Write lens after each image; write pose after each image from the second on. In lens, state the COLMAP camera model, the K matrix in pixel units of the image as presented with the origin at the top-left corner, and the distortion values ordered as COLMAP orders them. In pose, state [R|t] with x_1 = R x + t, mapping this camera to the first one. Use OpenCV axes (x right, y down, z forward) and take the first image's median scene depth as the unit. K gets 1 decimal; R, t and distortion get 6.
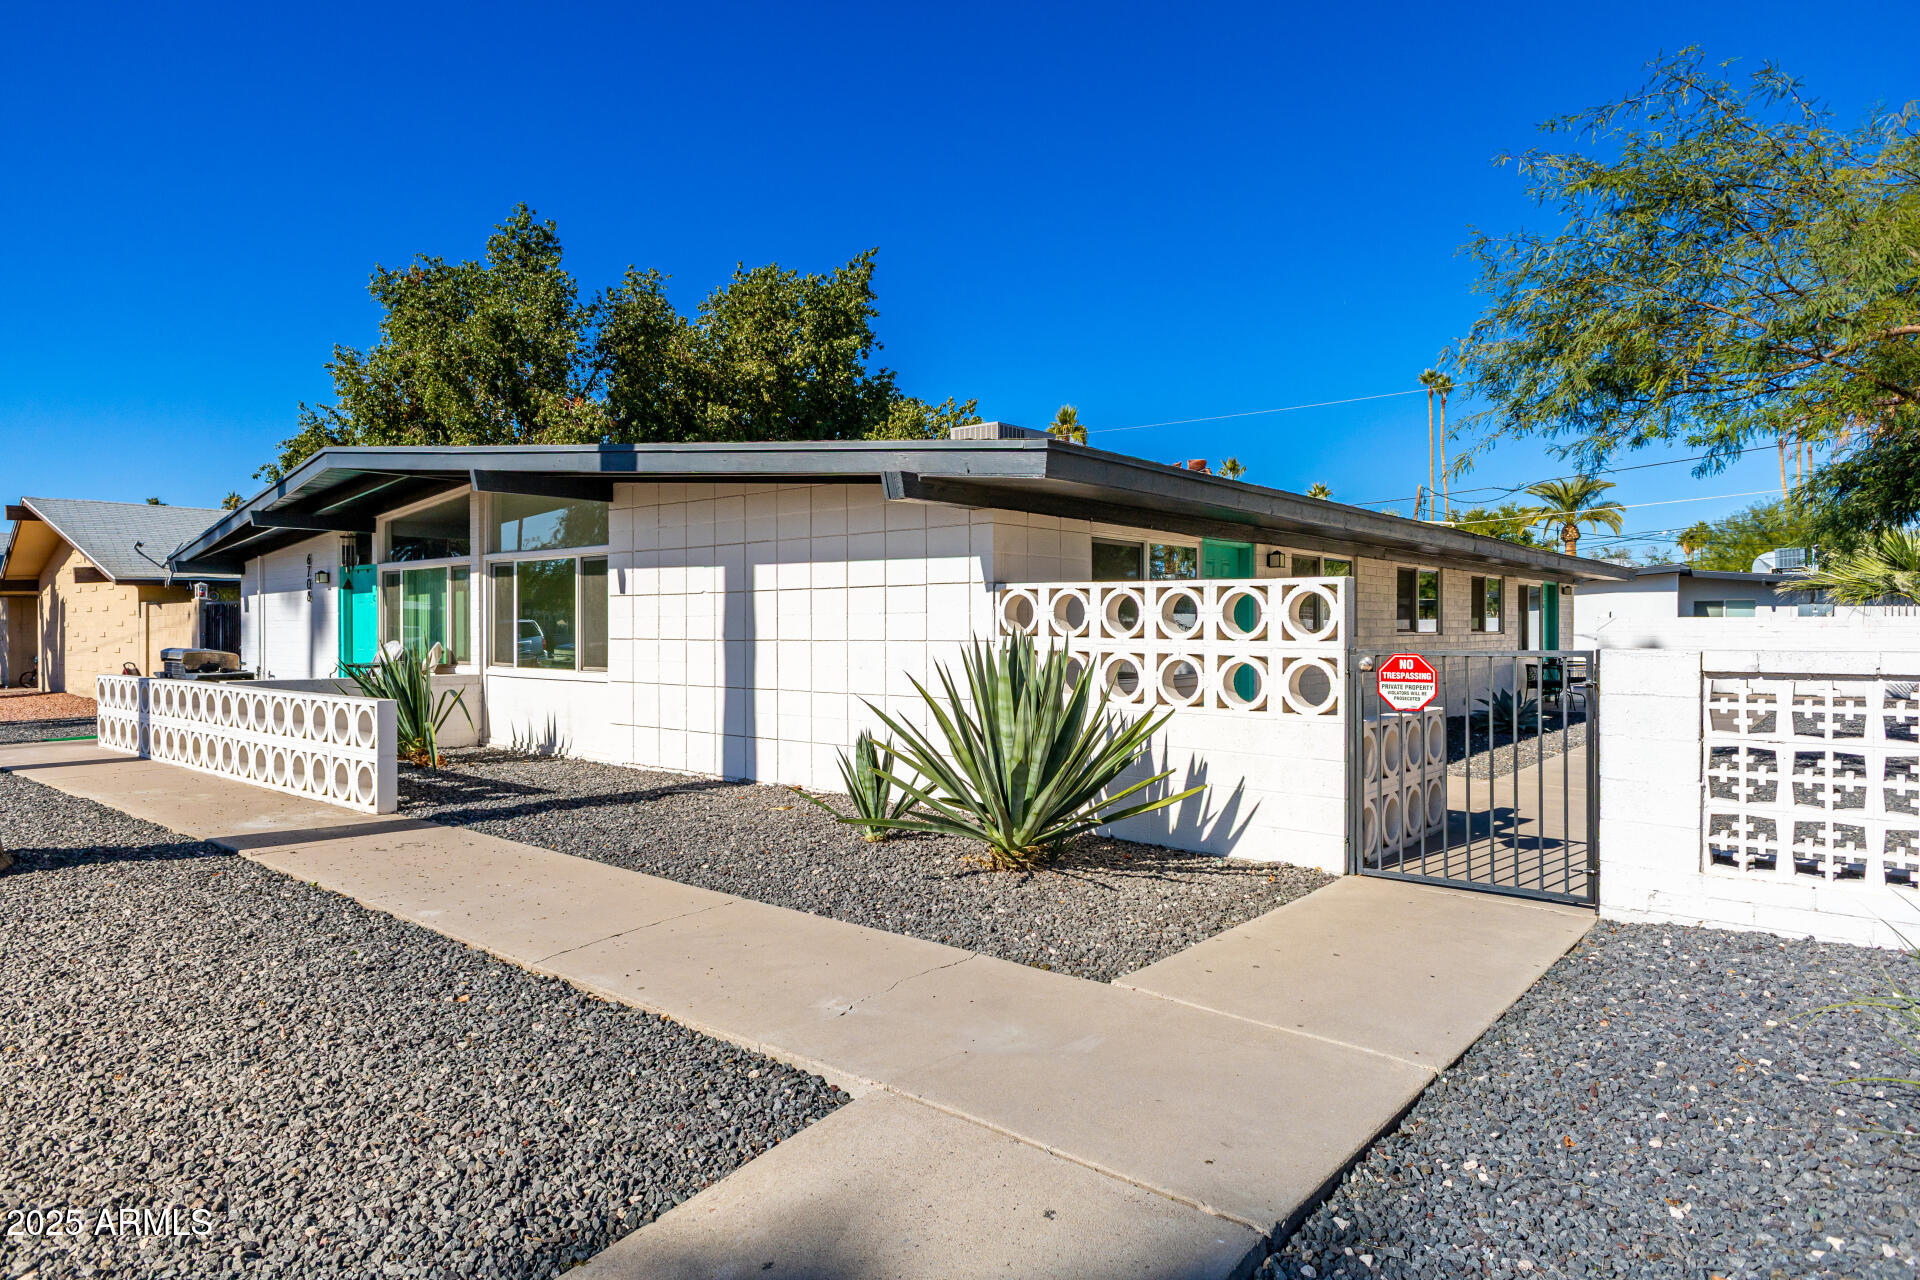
lens RADIAL K [[1105.8, 0, 957.2], [0, 1105.8, 612.1], [0, 0, 1]] dist [-0.004472, -0.000568]
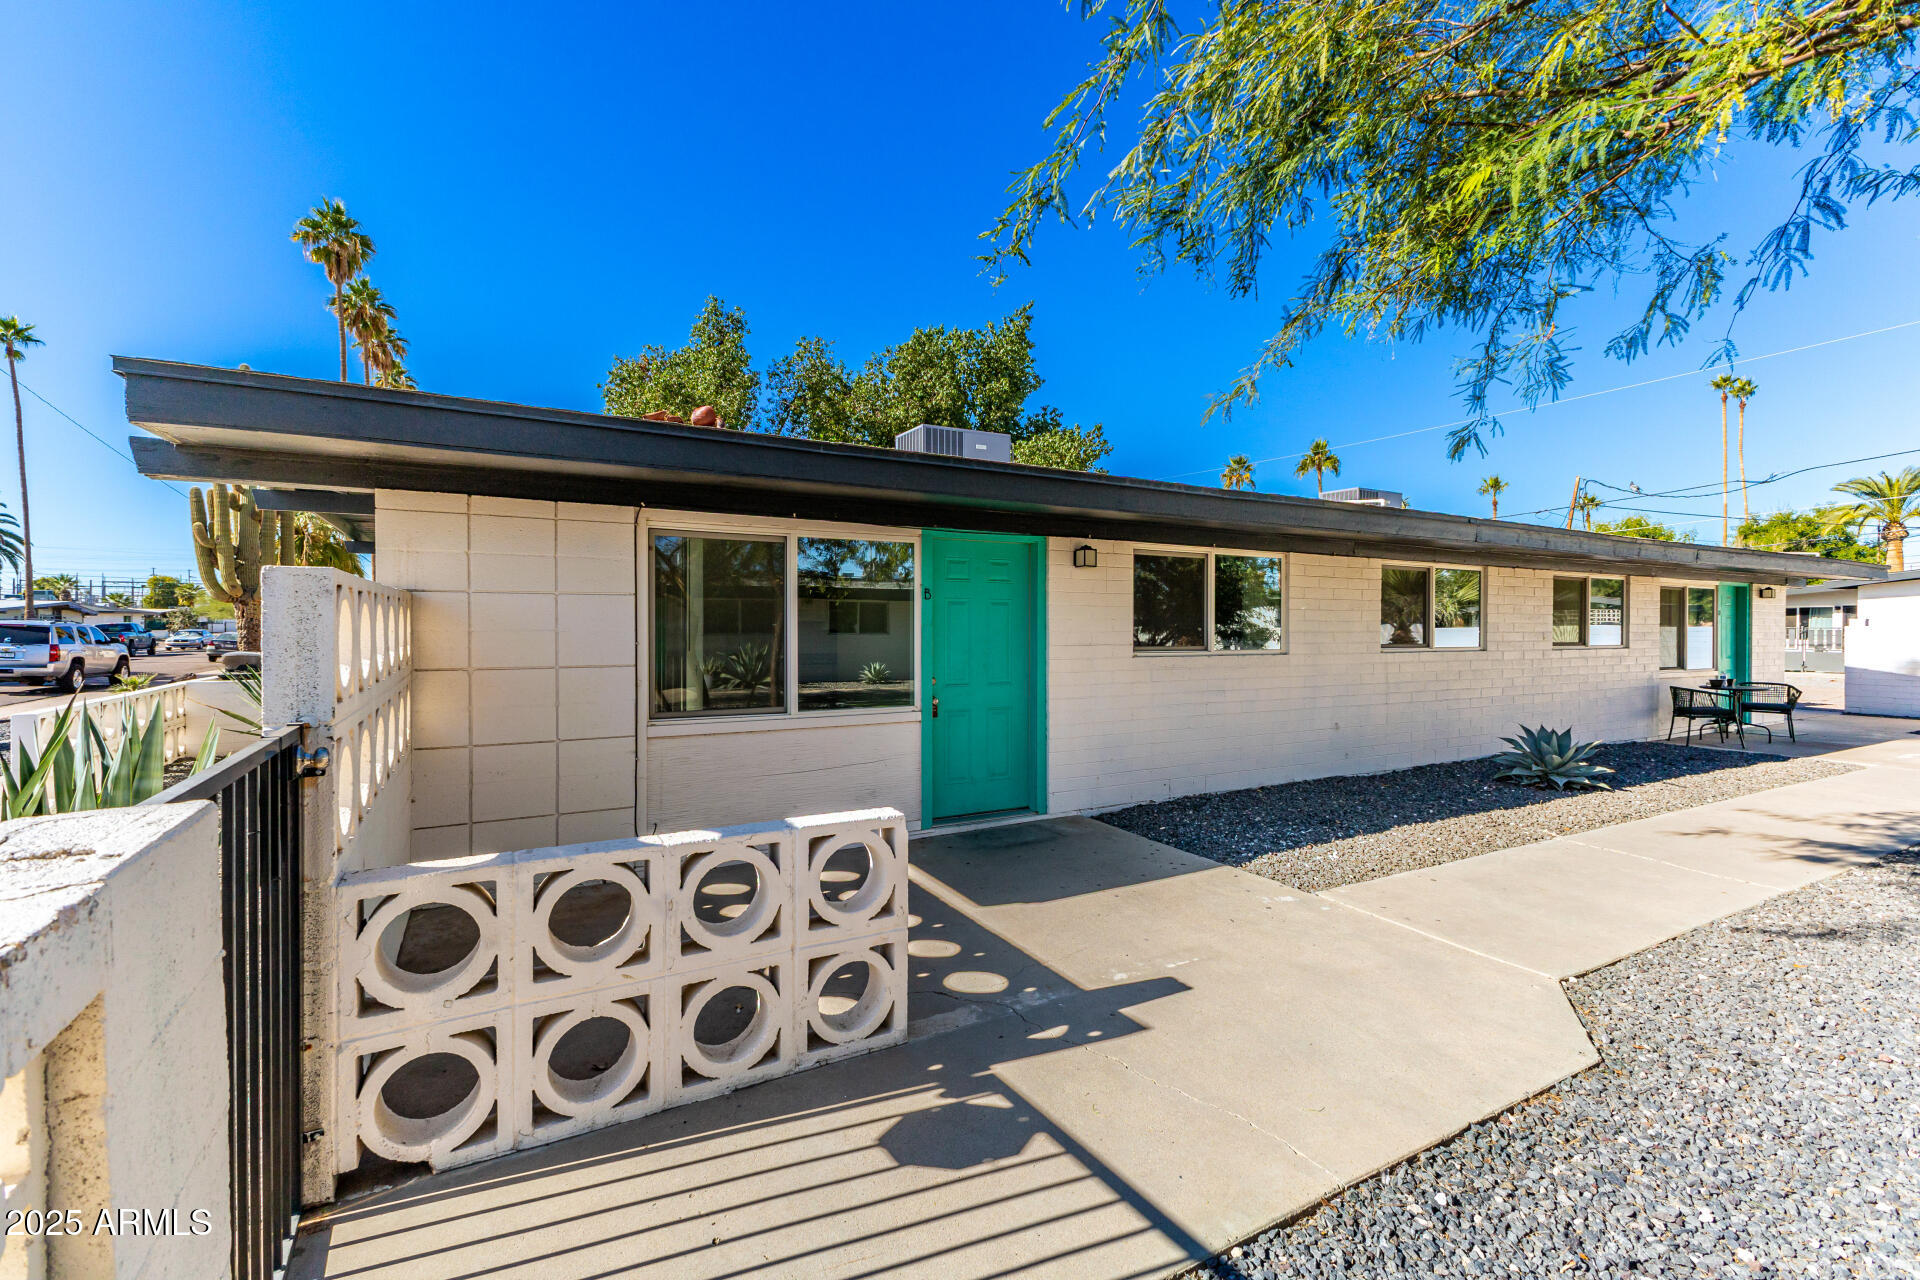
lens RADIAL K [[839.5, 0, 955.5], [0, 839.5, 623.1], [0, 0, 1]] dist [0.014567, -0.000763]
pose [[0.939649, -0.001189, -0.342139, 0.169876], [0.002965, 0.999985, 0.004666, -0.001876], [0.342128, -0.005399, 0.939638, 0.176666]]
